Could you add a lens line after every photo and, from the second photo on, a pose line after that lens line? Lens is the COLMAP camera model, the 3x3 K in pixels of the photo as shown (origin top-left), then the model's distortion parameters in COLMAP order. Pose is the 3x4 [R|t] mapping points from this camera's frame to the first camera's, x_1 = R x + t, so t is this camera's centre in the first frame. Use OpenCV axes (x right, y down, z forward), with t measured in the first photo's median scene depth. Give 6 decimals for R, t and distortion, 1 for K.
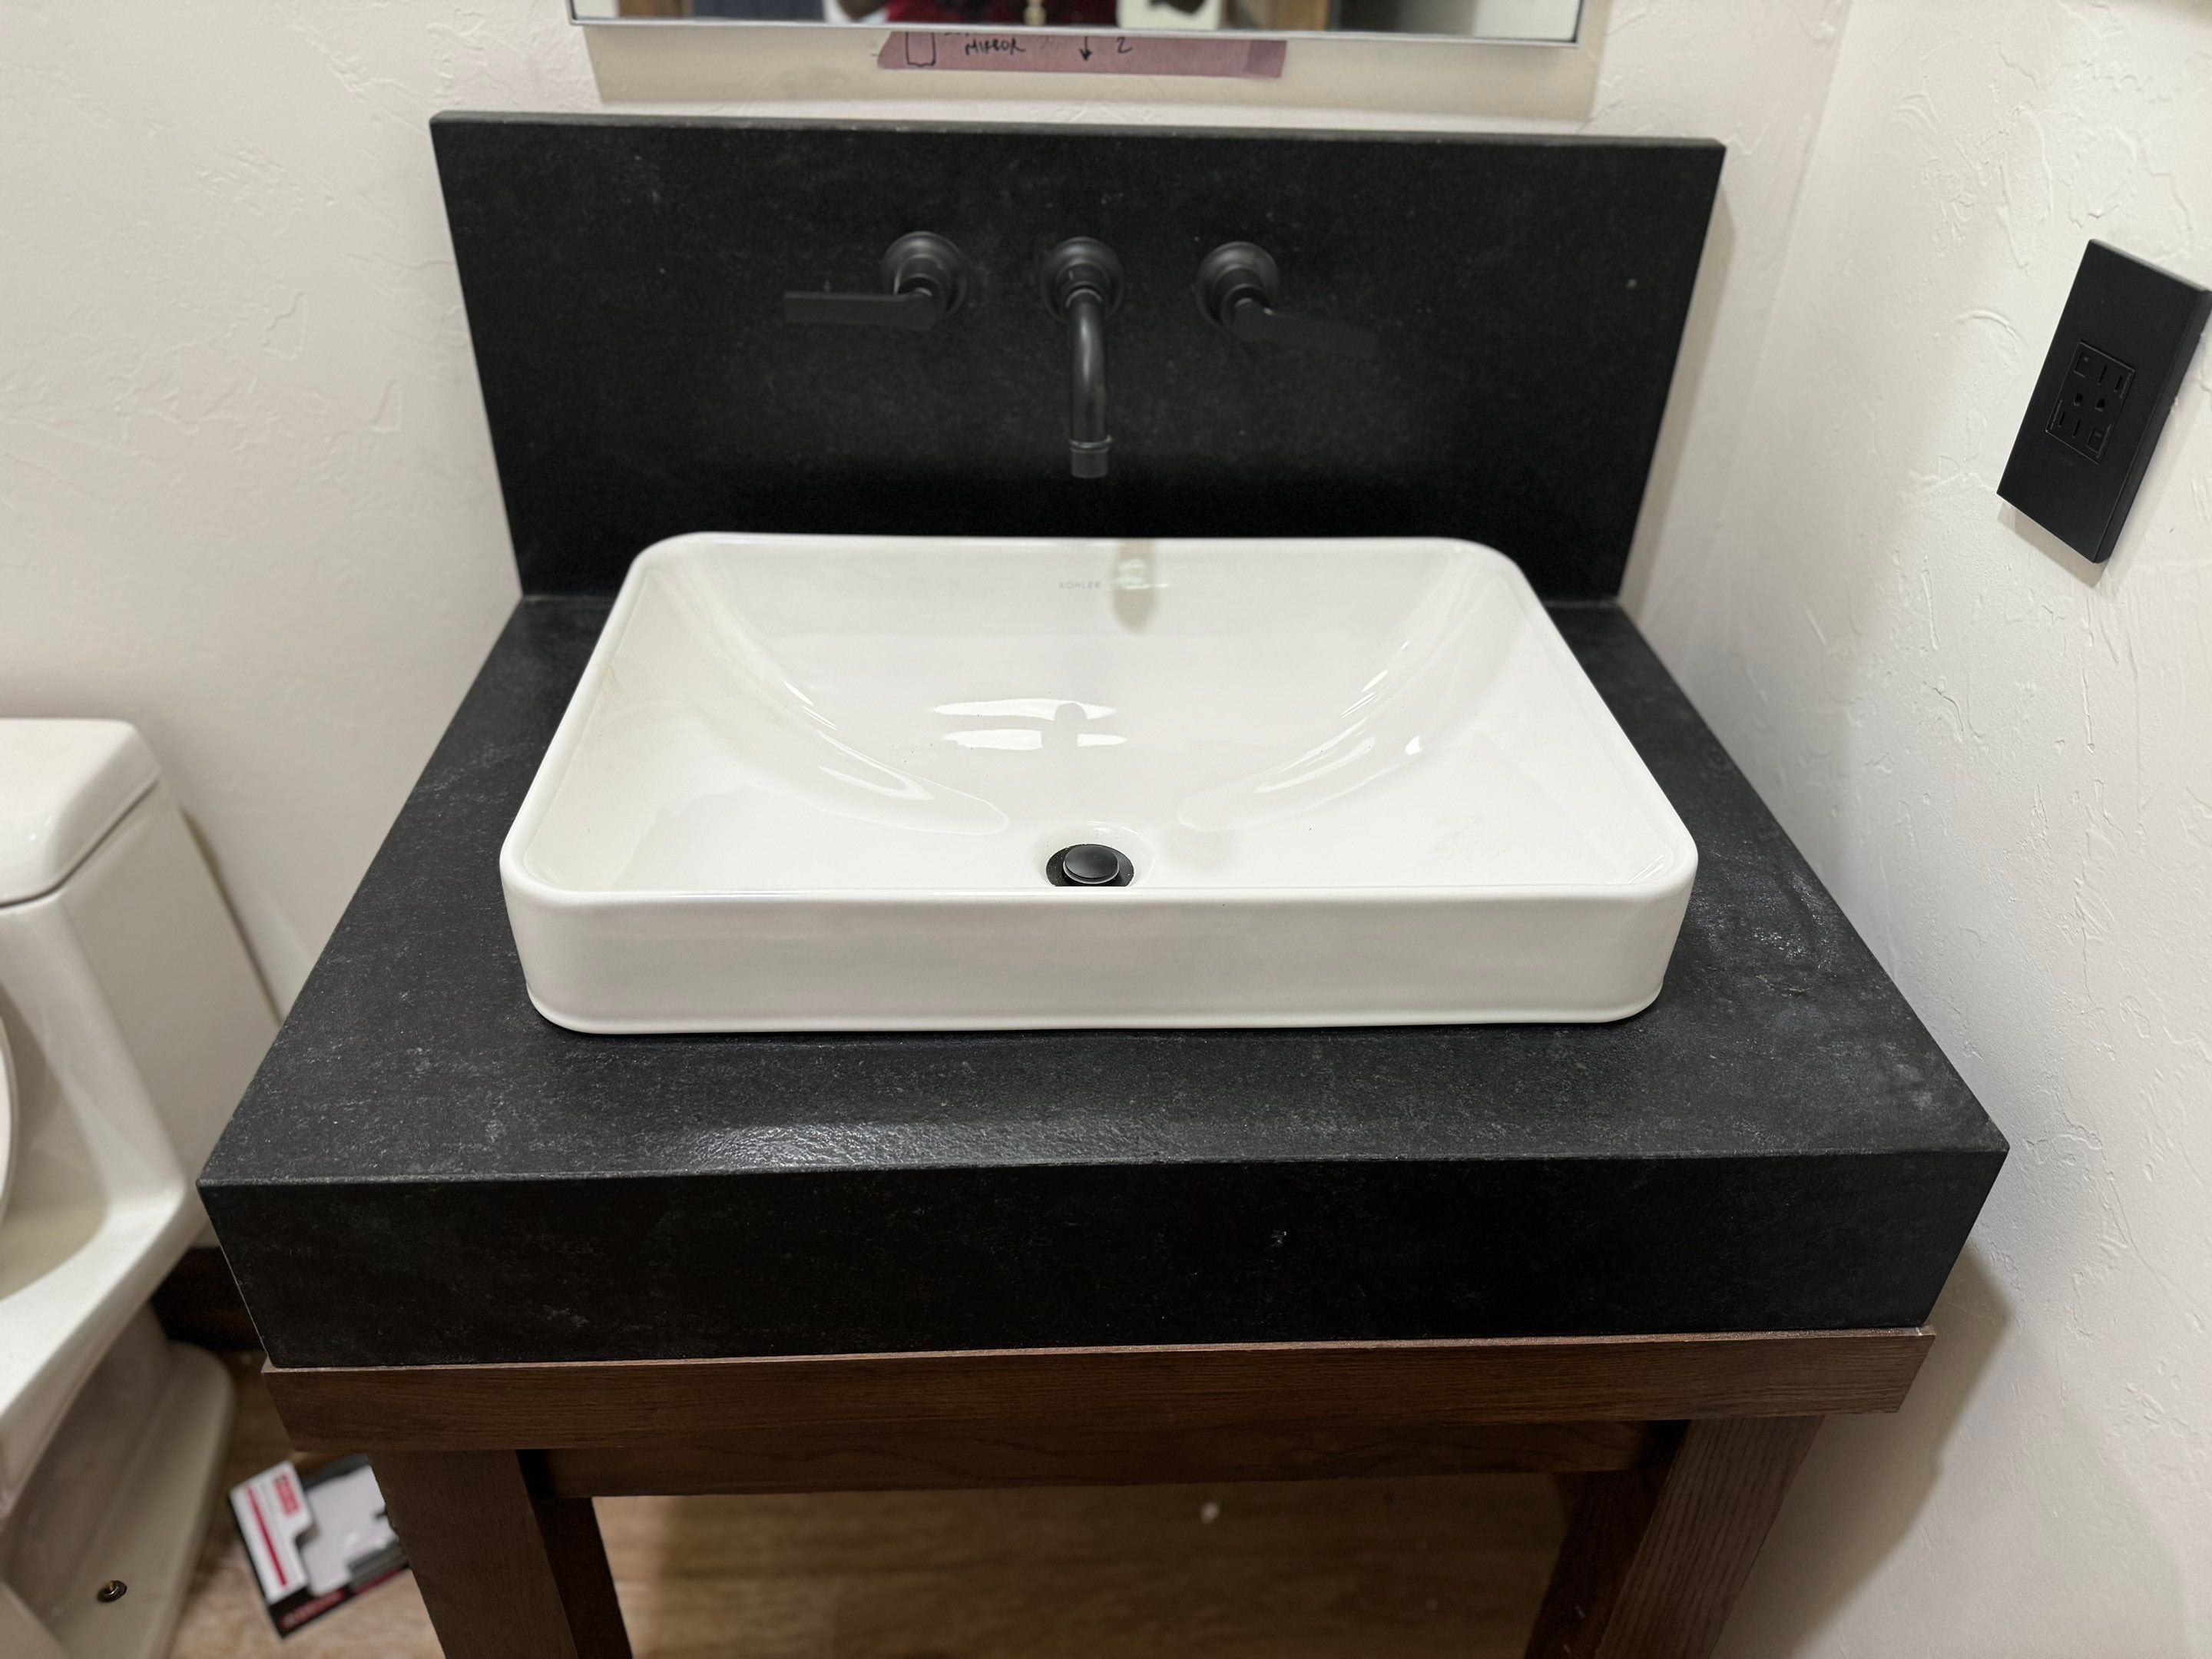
lens RADIAL K [[1576.9, 0, 1134.7], [0, 1576.9, 830.0], [0, 0, 1]] dist [0.076302, -0.093711]
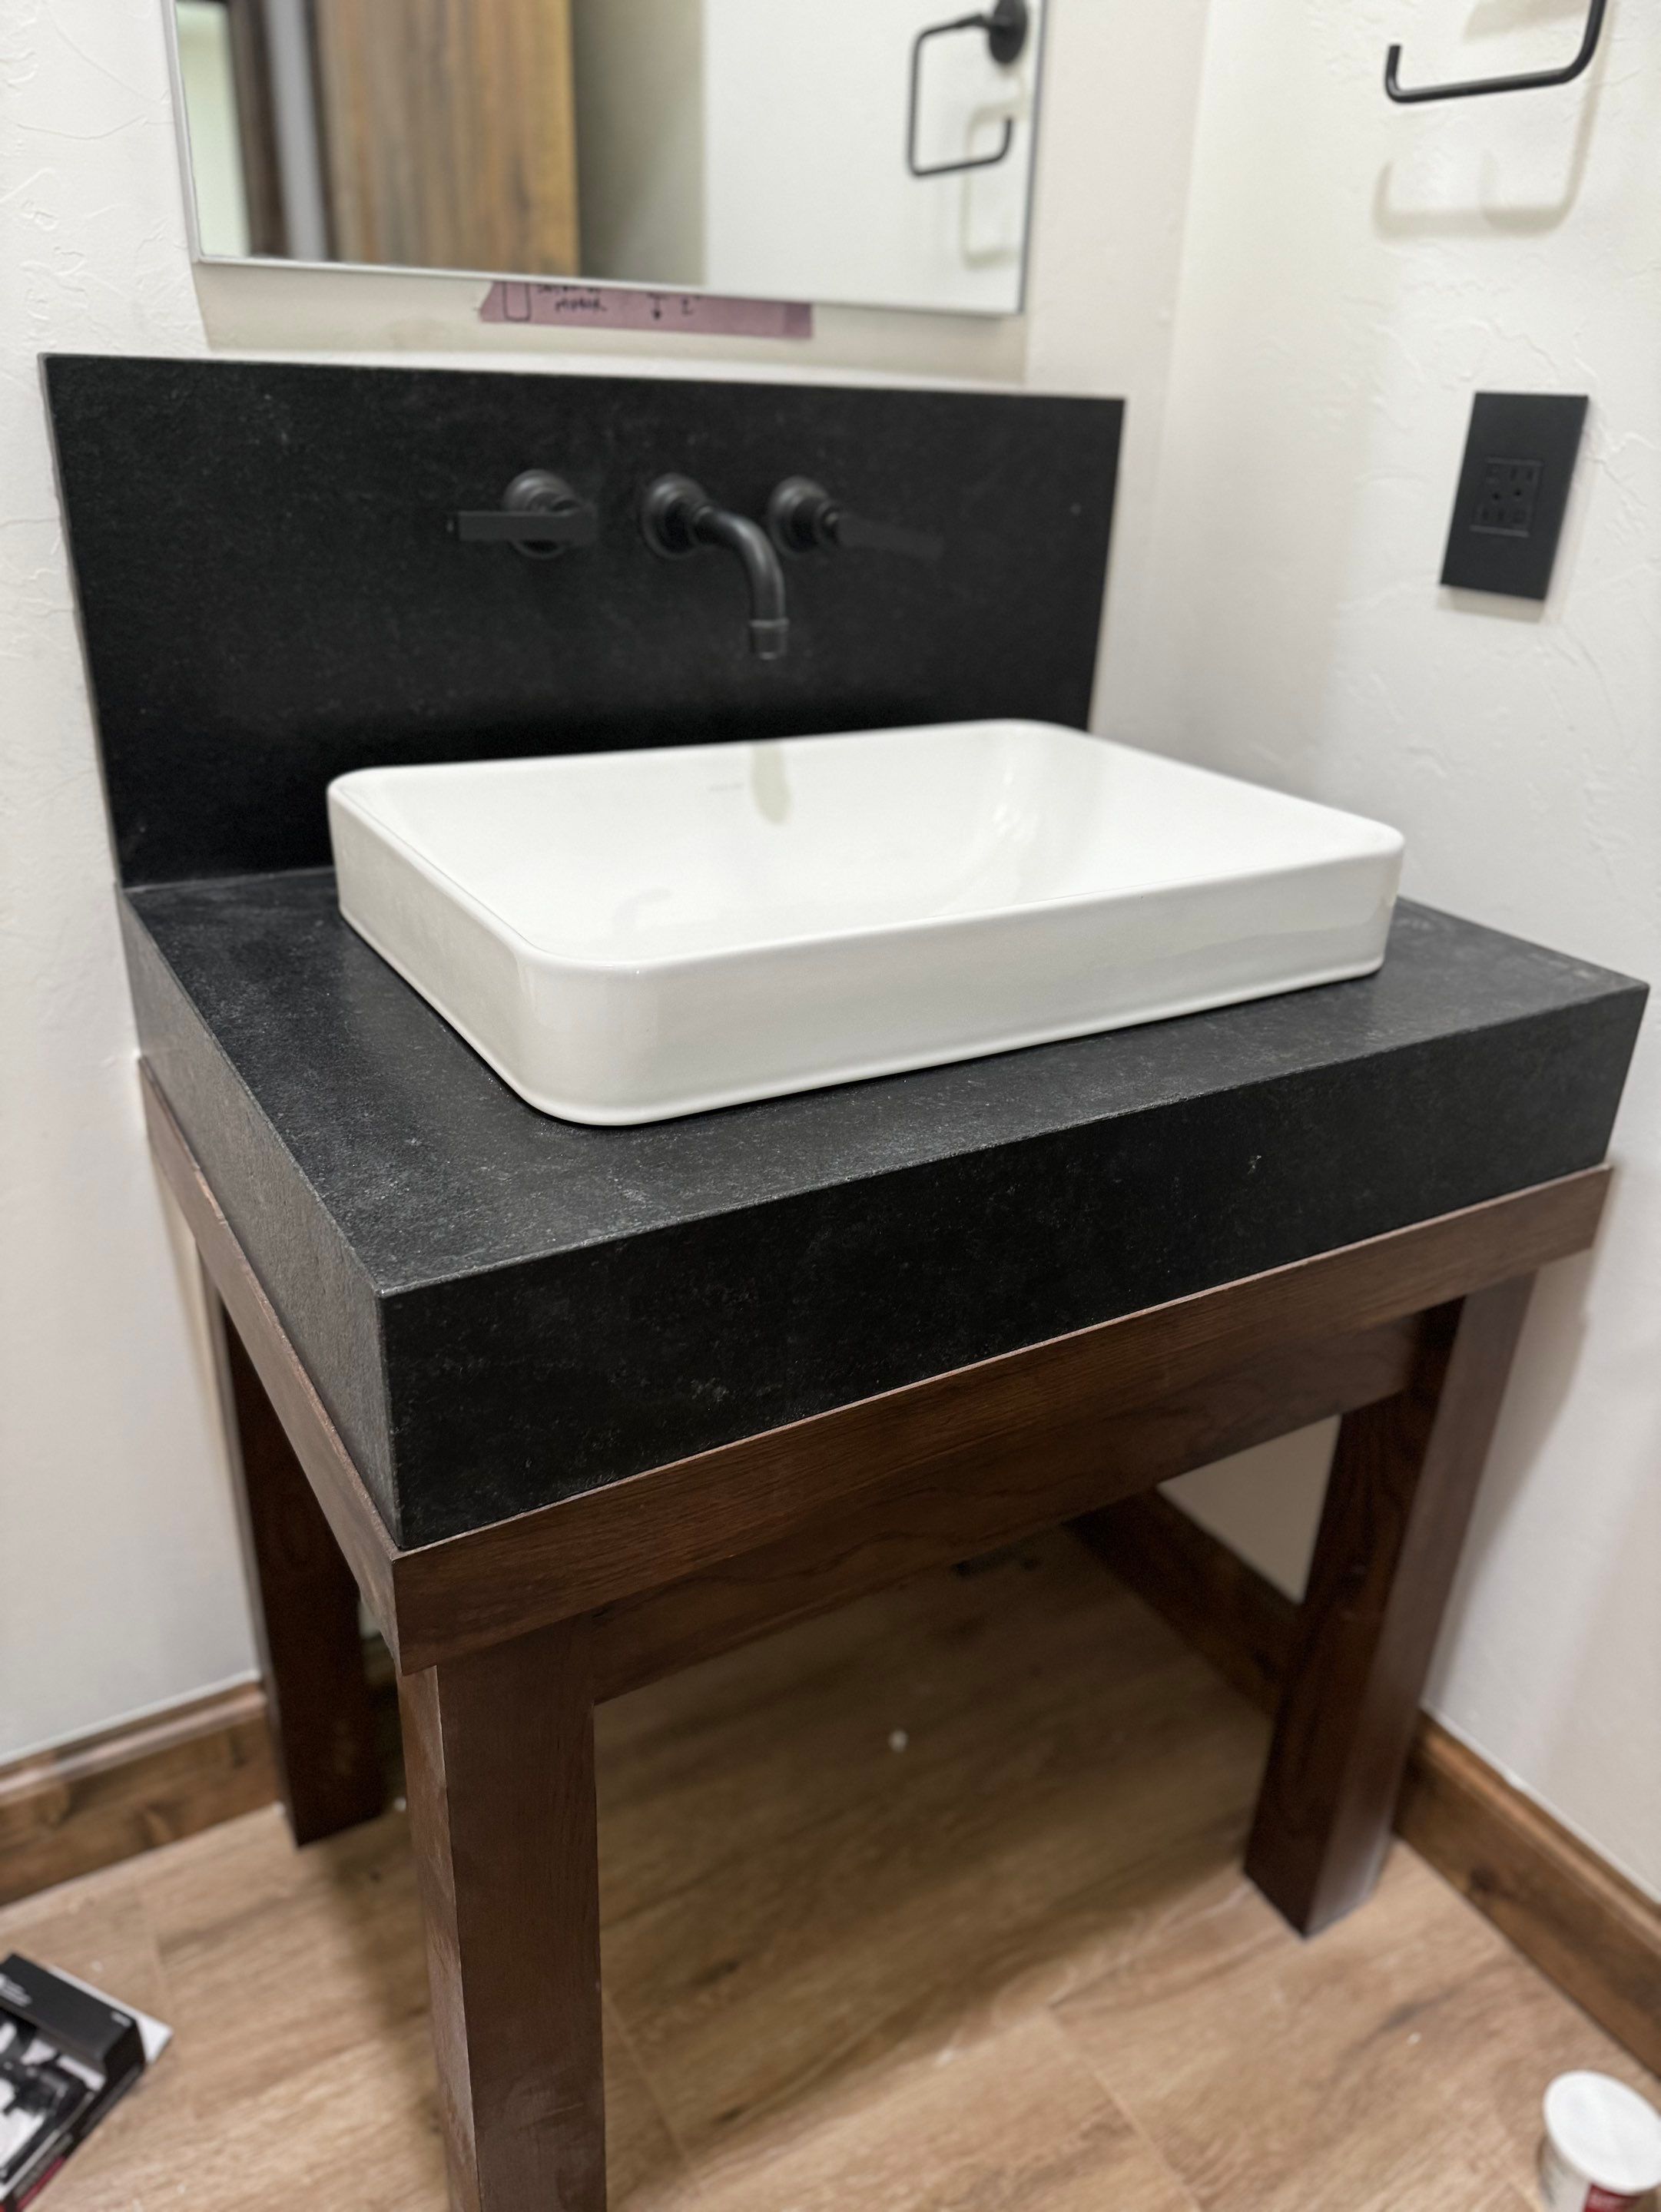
lens RADIAL K [[1584.7, 0, 858.3], [0, 1584.7, 1102.1], [0, 0, 1]] dist [0.045270, -0.045439]
pose [[0.880982, -0.191984, 0.432450, -0.498639], [0.254591, 0.962734, -0.091251, 0.185613], [-0.398816, 0.190488, 0.897029, 0.042462]]
